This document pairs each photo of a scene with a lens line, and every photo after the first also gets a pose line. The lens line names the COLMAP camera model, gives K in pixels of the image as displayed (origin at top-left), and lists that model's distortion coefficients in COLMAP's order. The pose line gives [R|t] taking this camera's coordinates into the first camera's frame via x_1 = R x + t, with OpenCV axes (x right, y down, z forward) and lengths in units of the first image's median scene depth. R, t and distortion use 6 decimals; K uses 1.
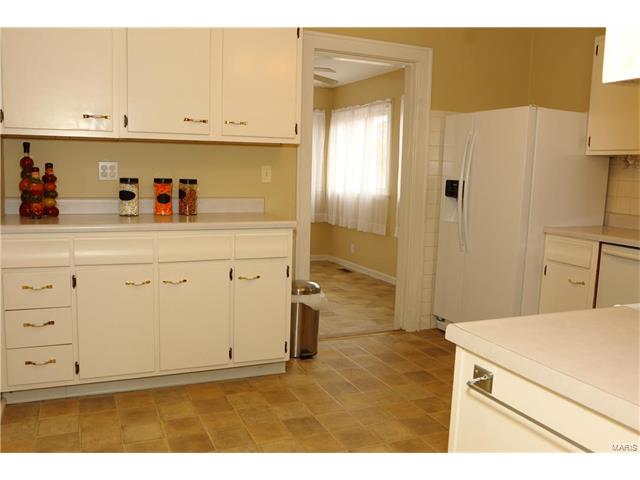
lens RADIAL K [[495.6, 0, 323.4], [0, 495.6, 242.8], [0, 0, 1]] dist [-0.100099, 0.095031]
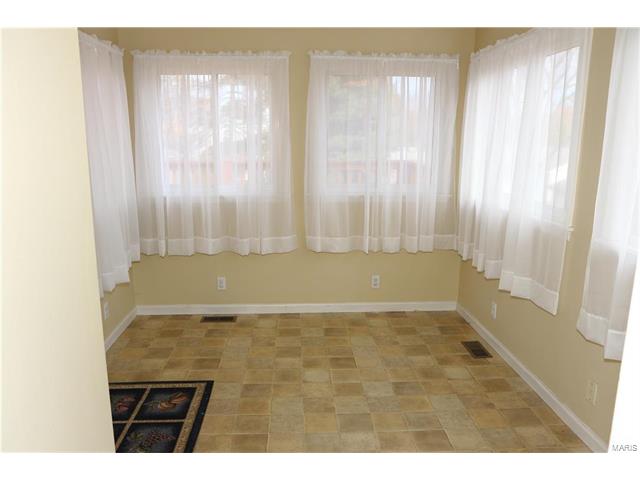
lens RADIAL K [[495.6, 0, 323.4], [0, 495.6, 242.8], [0, 0, 1]] dist [-0.100099, 0.095031]
pose [[0.942736, 0.035365, -0.331661, 0.061724], [-0.016657, 0.998114, 0.059081, -0.094211], [0.333125, -0.050173, 0.941547, 0.470449]]
